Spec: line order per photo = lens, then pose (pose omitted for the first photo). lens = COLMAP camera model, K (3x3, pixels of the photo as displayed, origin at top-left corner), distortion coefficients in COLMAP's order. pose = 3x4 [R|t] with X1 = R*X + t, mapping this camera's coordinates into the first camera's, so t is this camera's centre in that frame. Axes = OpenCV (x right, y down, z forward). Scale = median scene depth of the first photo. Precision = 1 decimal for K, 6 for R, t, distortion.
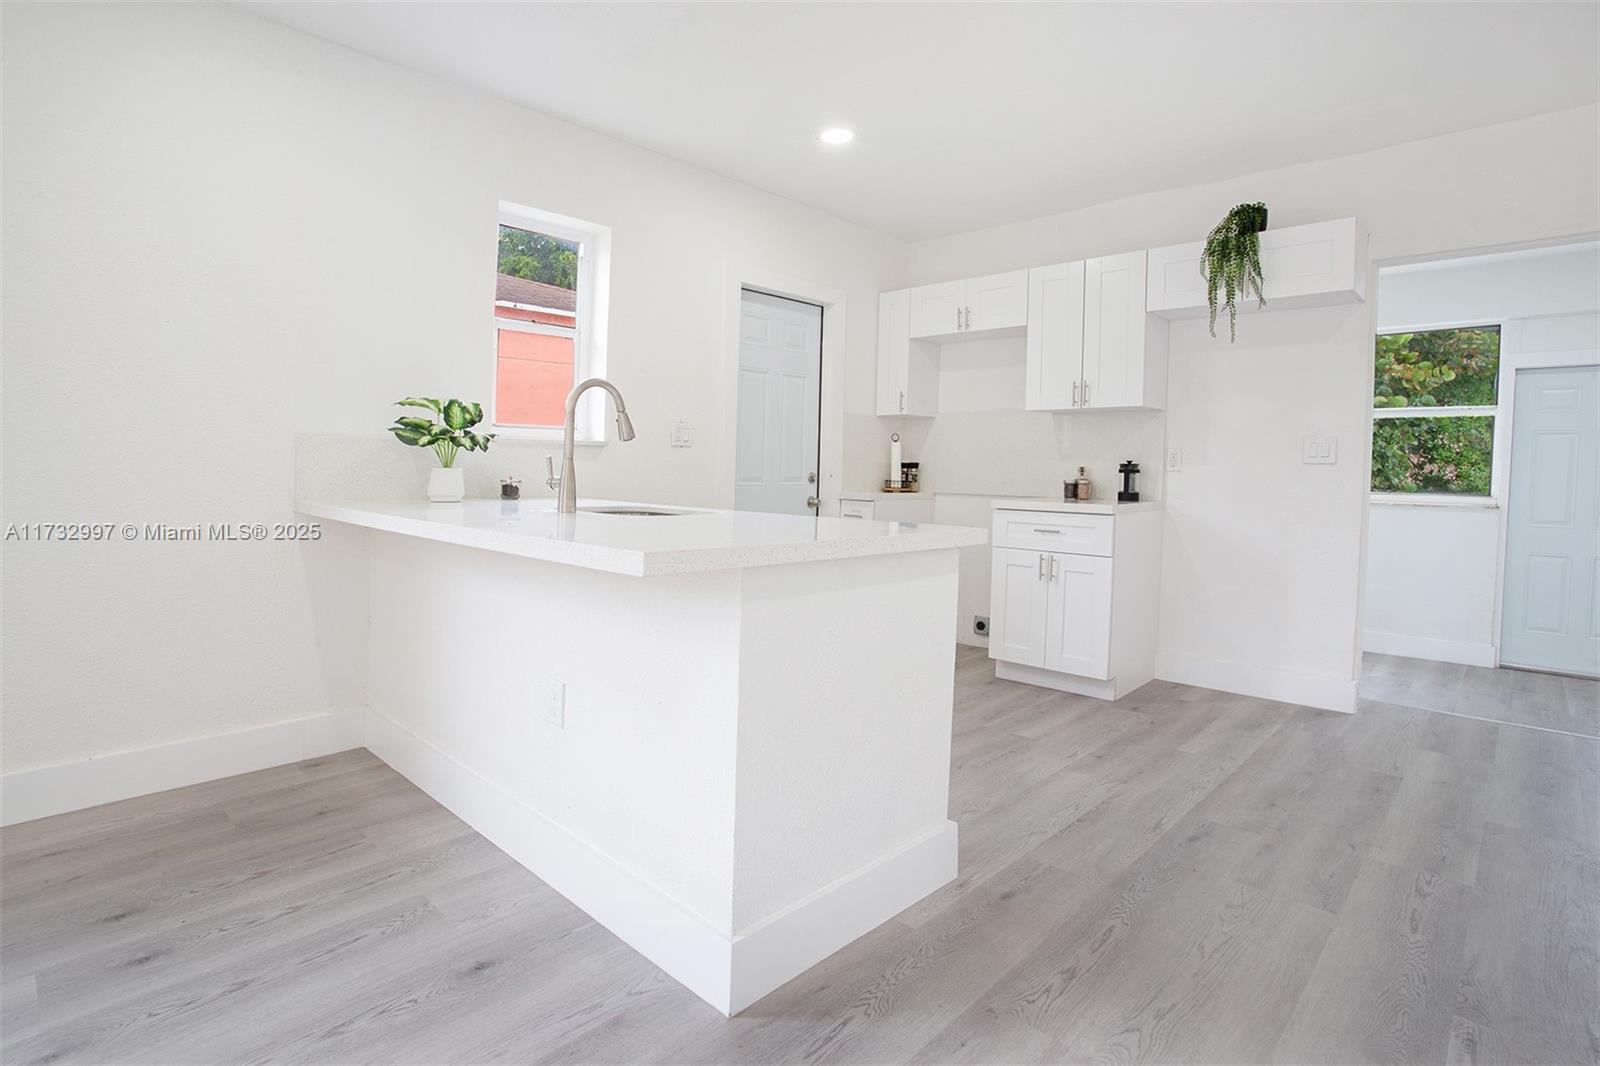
lens RADIAL K [[819.0, 0, 780.6], [0, 819.0, 446.7], [0, 0, 1]] dist [-0.038597, 0.011125]
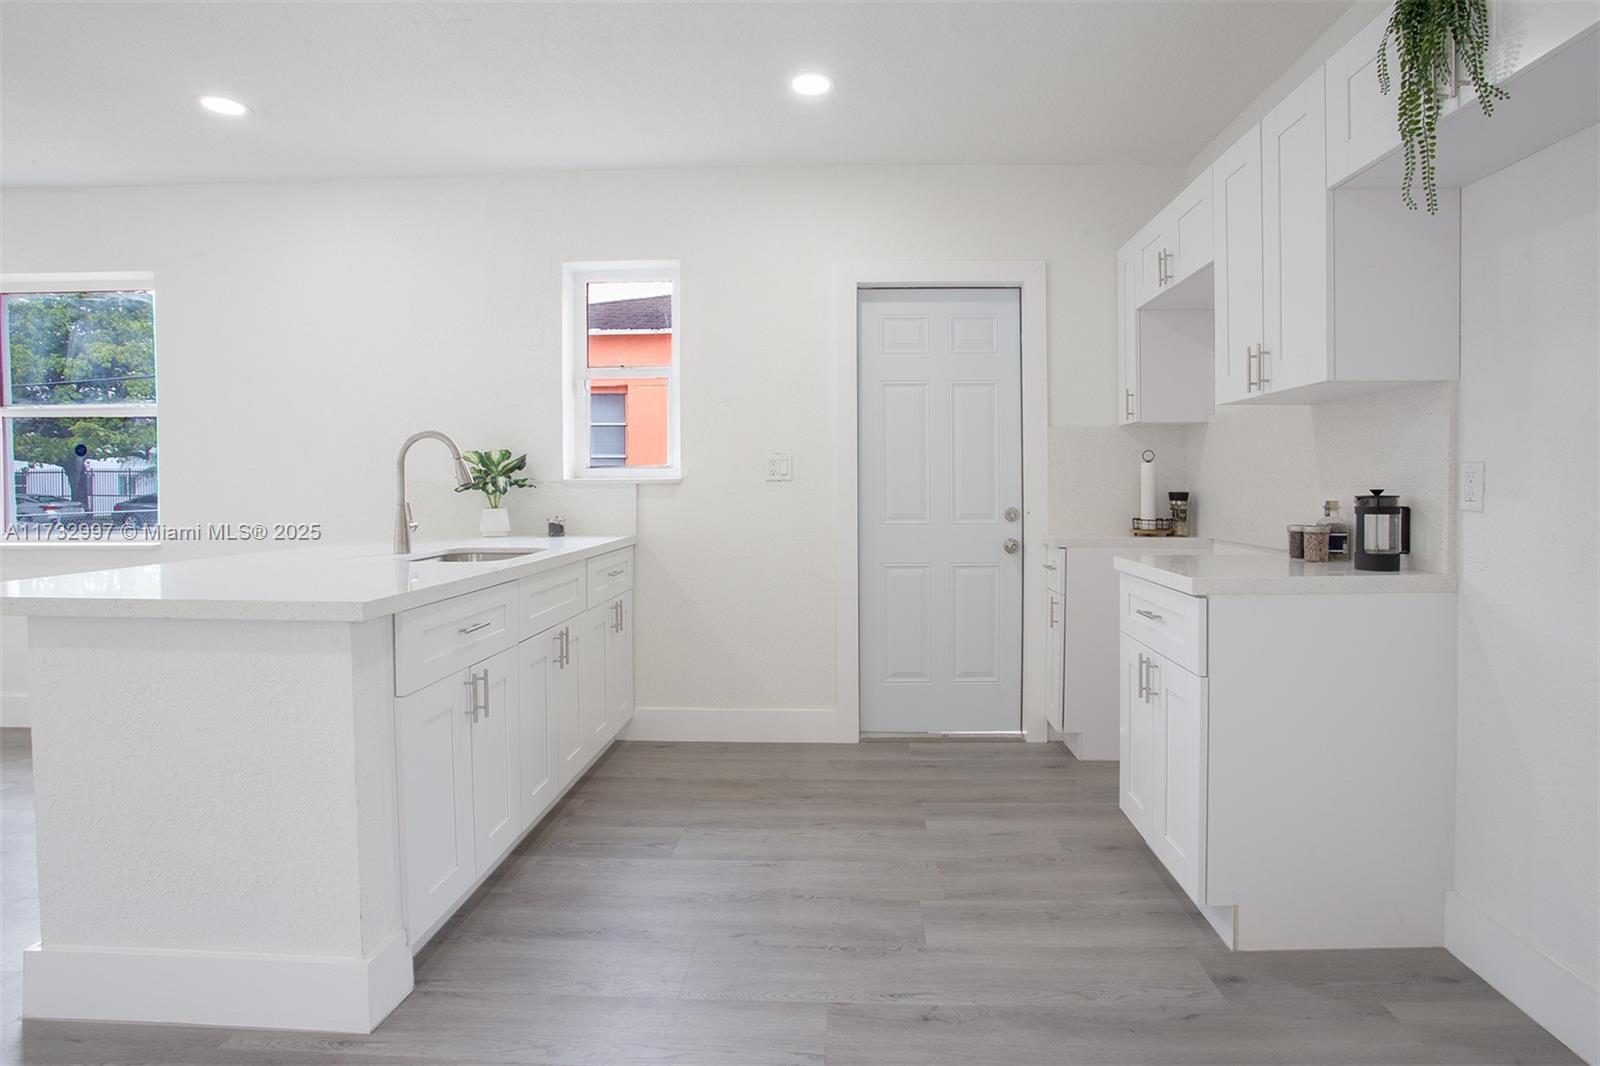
lens RADIAL K [[819.0, 0, 832.3], [0, 819.0, 482.8], [0, 0, 1]] dist [-0.038597, 0.011125]
pose [[0.678469, -0.019324, -0.734375, 0.632467], [0.033094, 0.999443, 0.004276, -0.000003], [0.733884, -0.027205, 0.678730, 0.467695]]
